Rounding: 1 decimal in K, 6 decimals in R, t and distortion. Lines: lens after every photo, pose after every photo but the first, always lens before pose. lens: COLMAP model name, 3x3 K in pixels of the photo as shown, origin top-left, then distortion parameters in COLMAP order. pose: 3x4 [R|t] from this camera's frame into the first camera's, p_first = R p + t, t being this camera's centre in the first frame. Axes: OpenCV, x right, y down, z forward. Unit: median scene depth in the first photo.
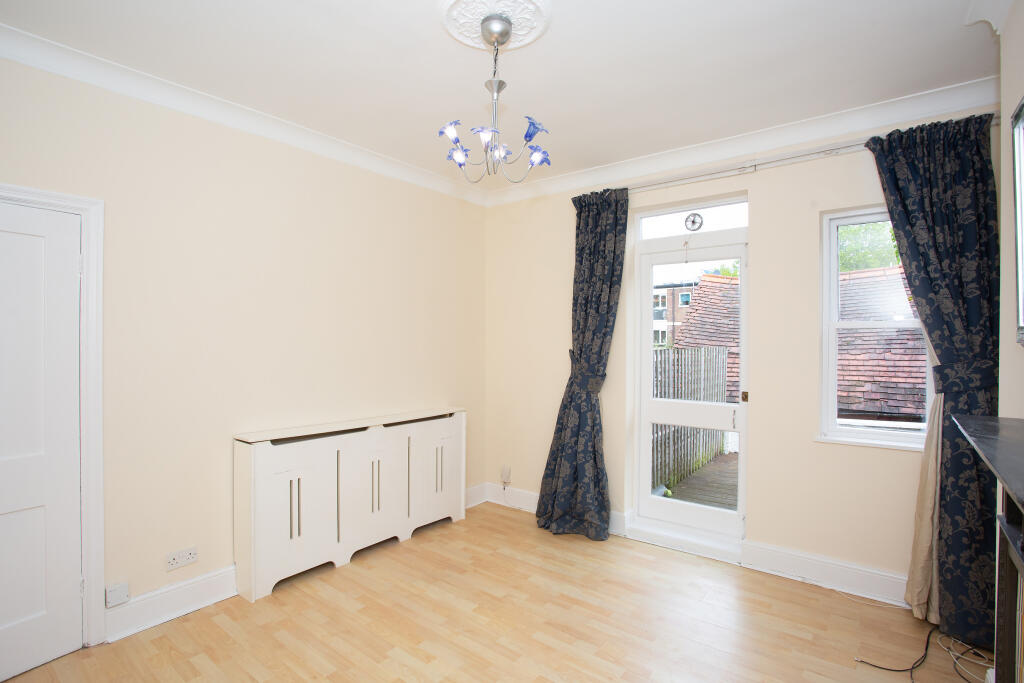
lens RADIAL K [[522.1, 0, 513.5], [0, 522.1, 338.4], [0, 0, 1]] dist [-0.038319, 0.006470]
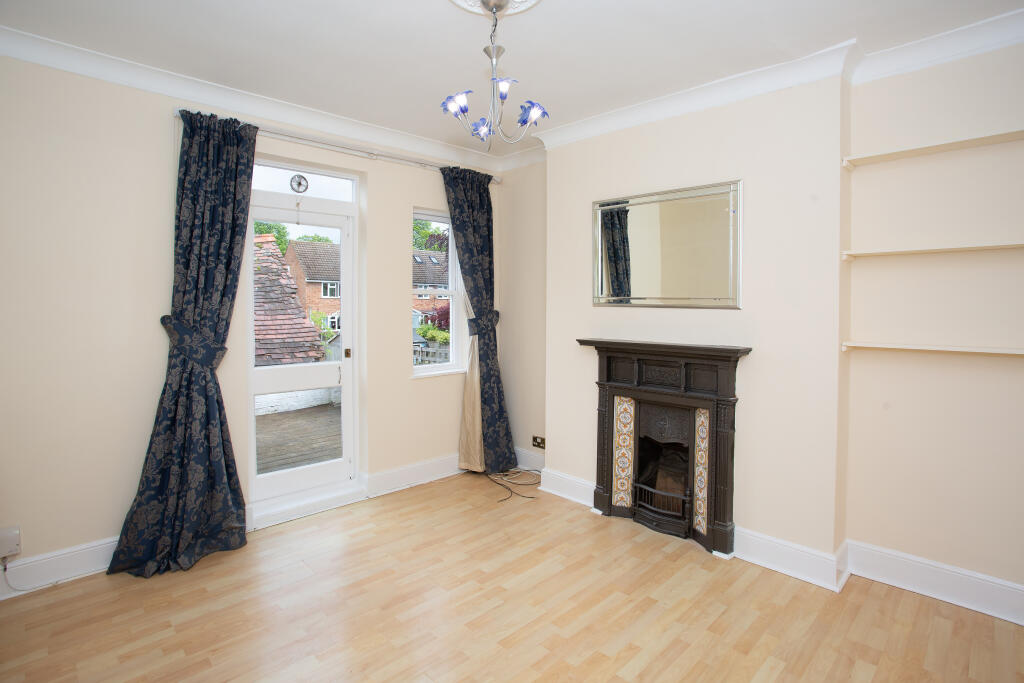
lens RADIAL K [[522.1, 0, 509.5], [0, 522.1, 307.5], [0, 0, 1]] dist [-0.038319, 0.006470]
pose [[0.119822, -0.007903, 0.992764, -0.587079], [-0.002397, 0.999963, 0.008249, 0.003265], [-0.992792, -0.003368, 0.119799, 0.480408]]
